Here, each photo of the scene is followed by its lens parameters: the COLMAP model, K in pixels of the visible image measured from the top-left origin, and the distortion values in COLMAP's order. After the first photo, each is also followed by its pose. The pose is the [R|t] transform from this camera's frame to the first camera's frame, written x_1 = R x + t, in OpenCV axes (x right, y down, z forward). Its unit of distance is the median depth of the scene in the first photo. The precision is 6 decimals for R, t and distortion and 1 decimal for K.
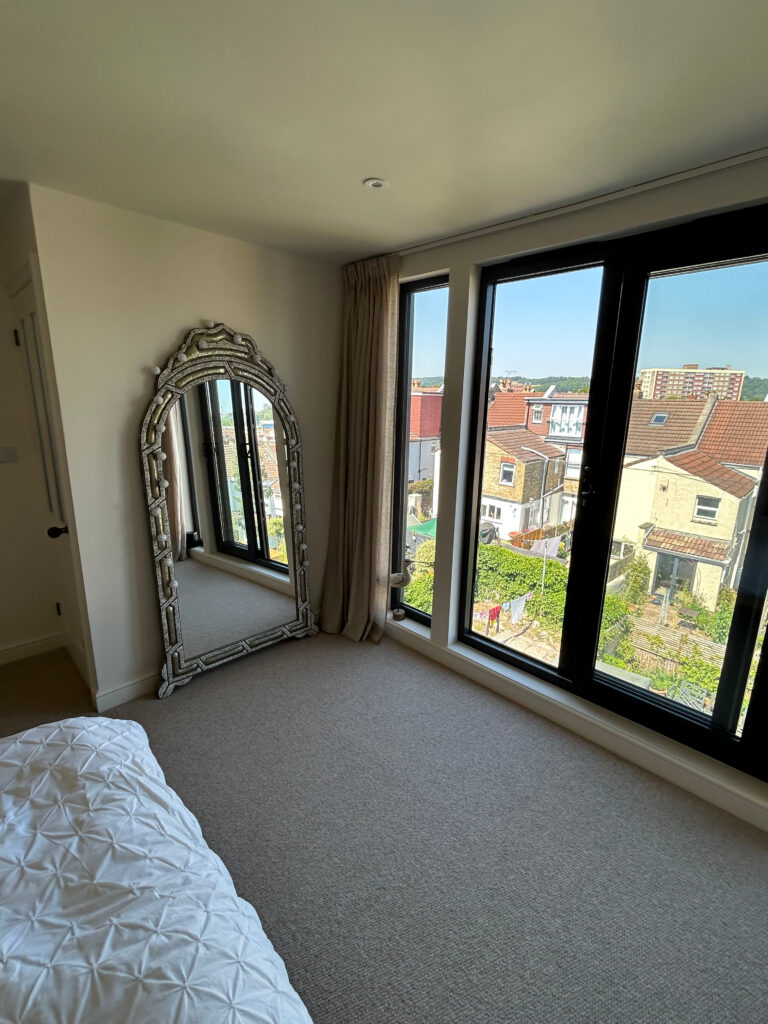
lens RADIAL K [[466.8, 0, 385.7], [0, 466.8, 511.8], [0, 0, 1]] dist [0.000851, -0.000029]
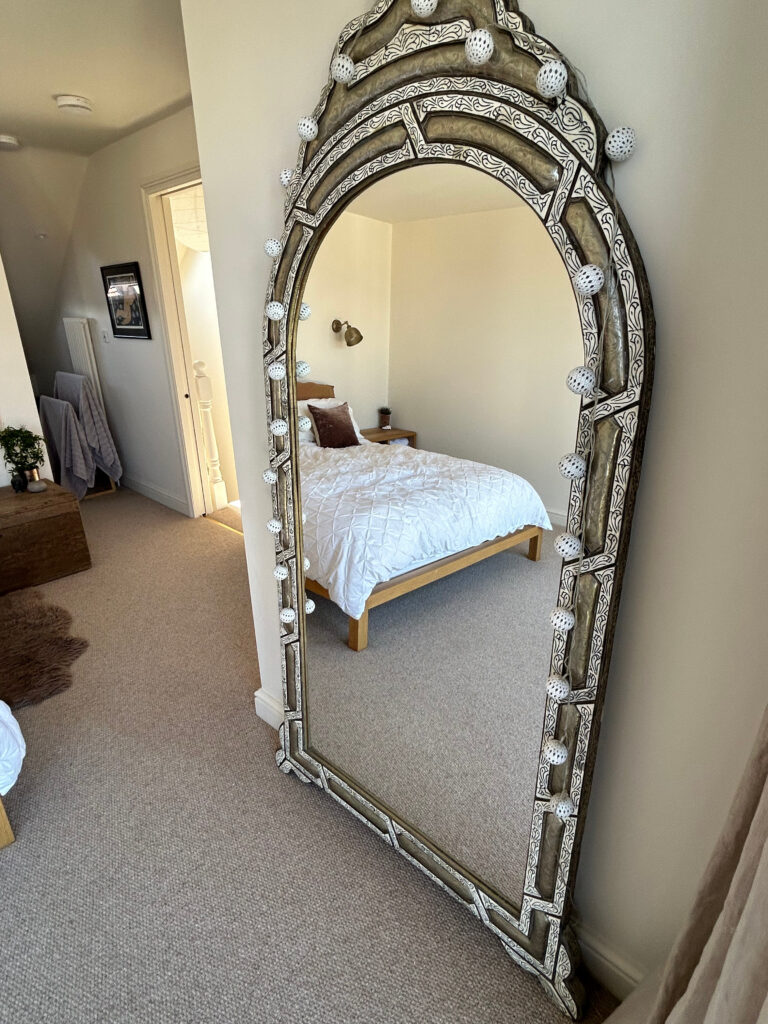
lens RADIAL K [[563.9, 0, 386.7], [0, 563.9, 509.3], [0, 0, 1]] dist [-0.004667, 0.002895]
pose [[0.038969, 0.329950, -0.943194, 0.103273], [-0.215090, 0.924553, 0.314543, -0.160743], [0.975816, 0.190614, 0.106998, 0.885029]]
